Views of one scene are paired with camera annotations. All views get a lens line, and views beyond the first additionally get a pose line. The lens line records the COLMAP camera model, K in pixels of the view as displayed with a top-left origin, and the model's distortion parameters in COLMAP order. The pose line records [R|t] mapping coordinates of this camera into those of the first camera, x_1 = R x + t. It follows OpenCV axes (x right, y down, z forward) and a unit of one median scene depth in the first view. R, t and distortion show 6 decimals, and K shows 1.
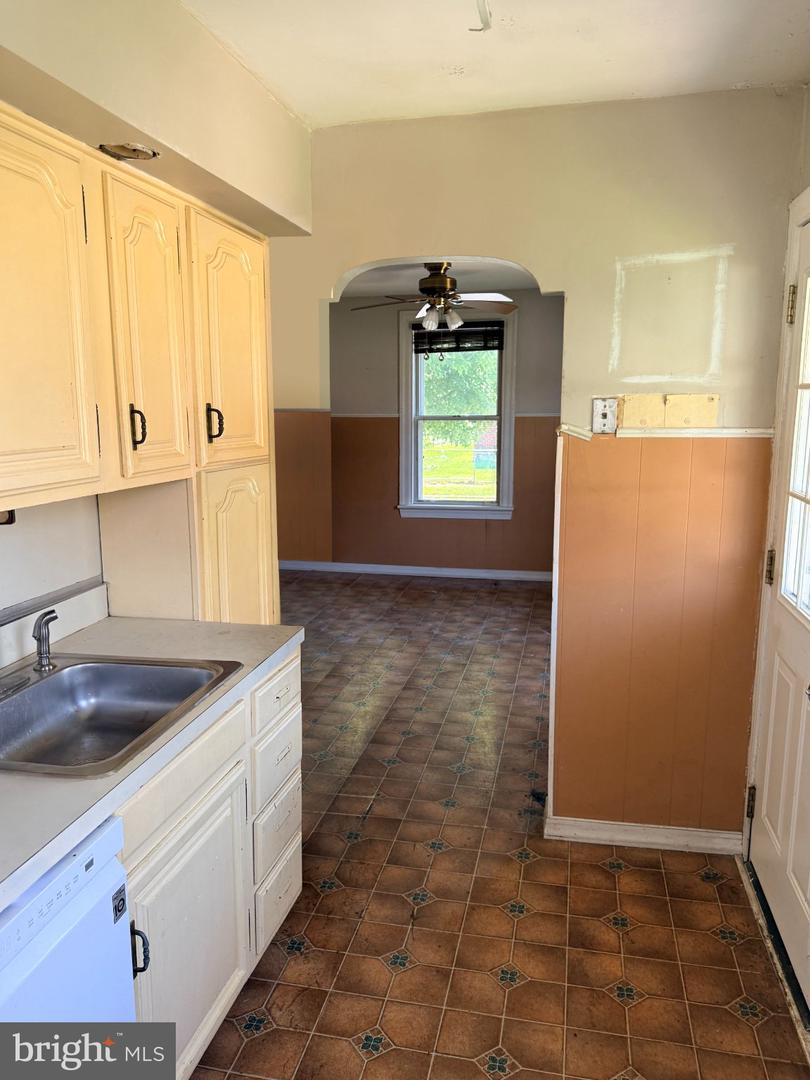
lens RADIAL K [[788.0, 0, 405.0], [0, 788.0, 540.0], [0, 0, 1]] dist [0.026237, -0.002377]
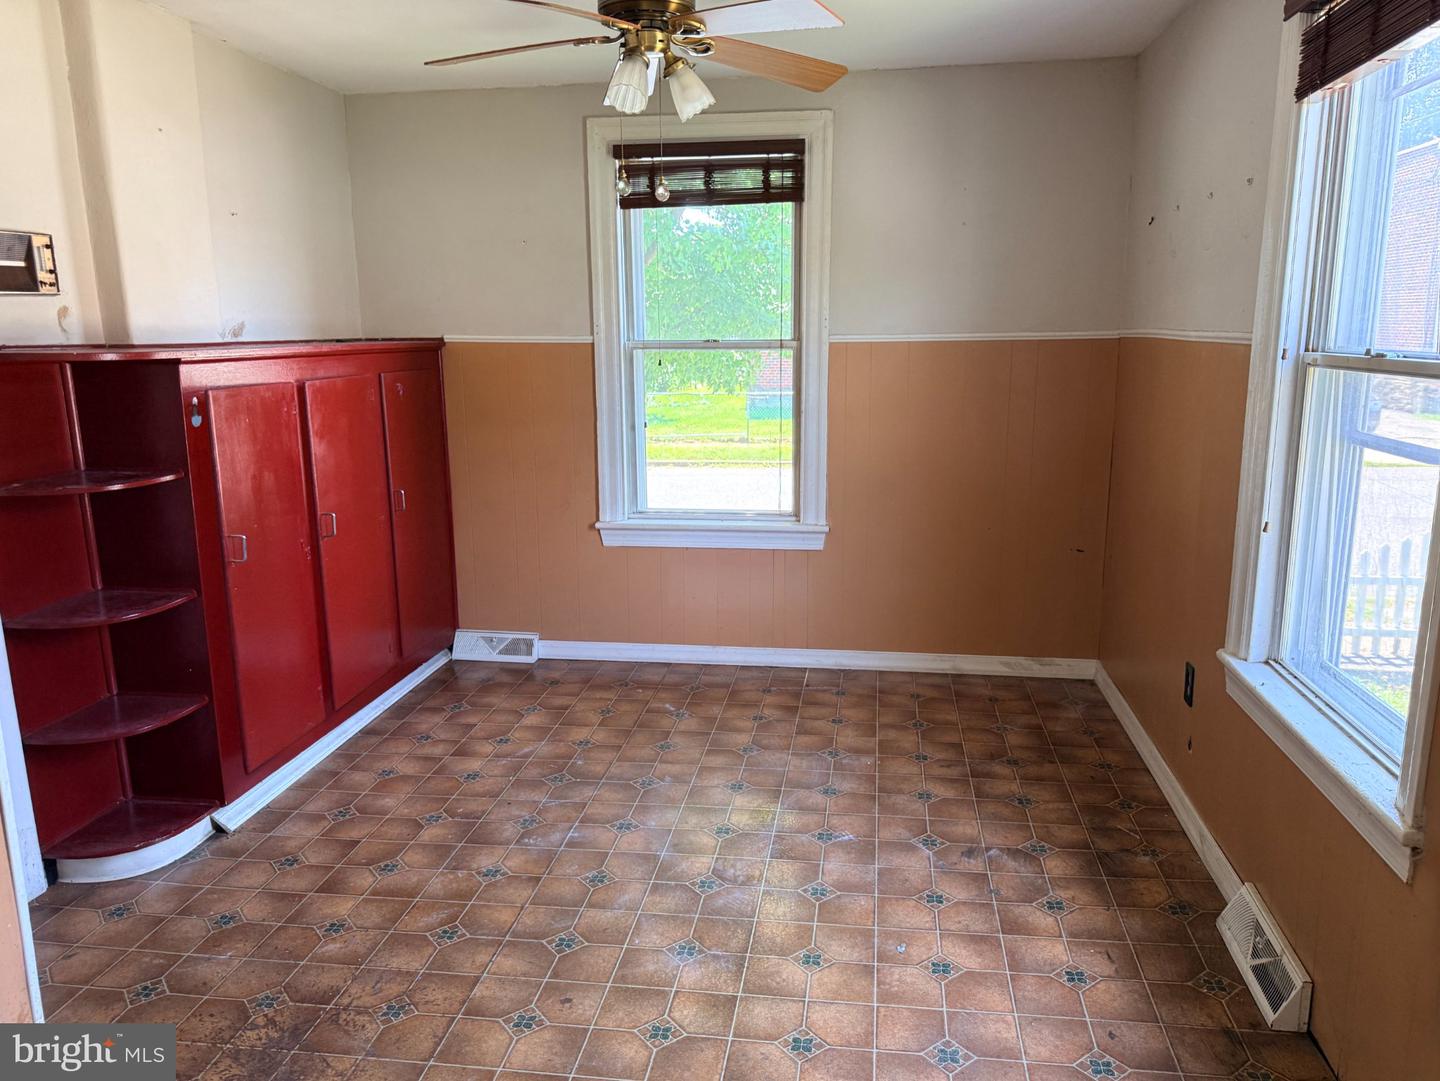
lens RADIAL K [[1050.7, 0, 720.0], [0, 1050.7, 540.5], [0, 0, 1]] dist [0.026237, -0.002377]
pose [[0.998084, -0.018385, 0.059075, 0.032877], [0.016652, 0.999420, 0.029693, -0.056660], [-0.059587, -0.028652, 0.997812, 0.370271]]
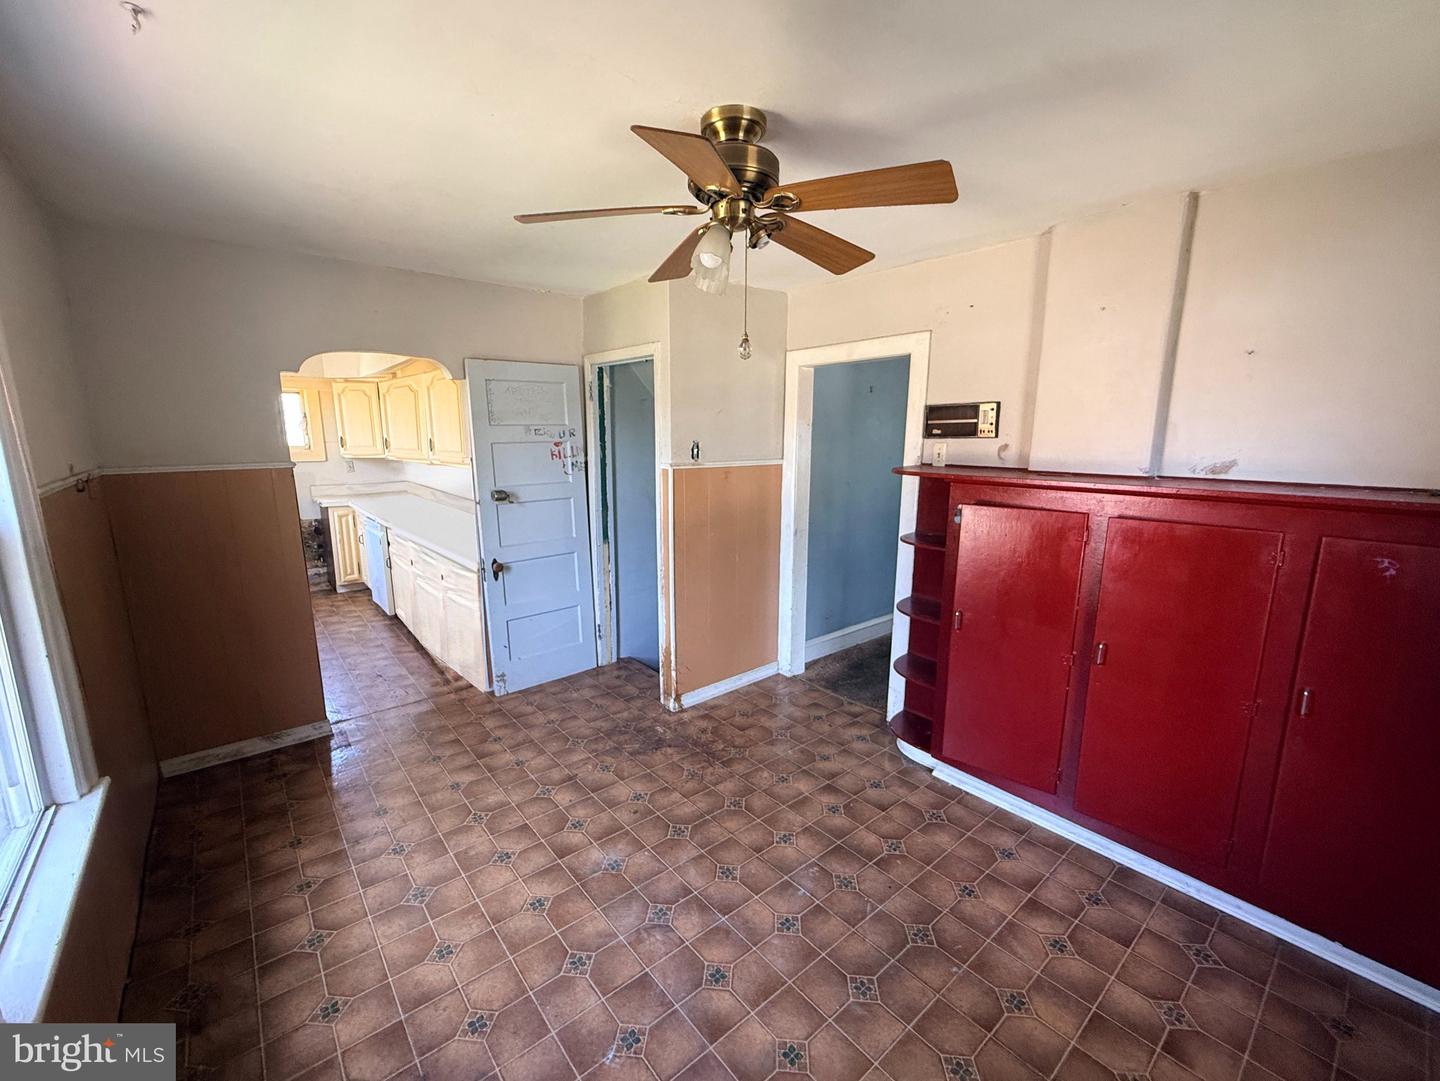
lens RADIAL K [[603.4, 0, 720.0], [0, 603.4, 540.5], [0, 0, 1]] dist [-0.001113, 0.000030]
pose [[-0.615622, 0.140183, -0.775473, 0.250933], [-0.138238, 0.949581, 0.281400, -0.178473], [0.775822, 0.280436, -0.565205, 0.961839]]
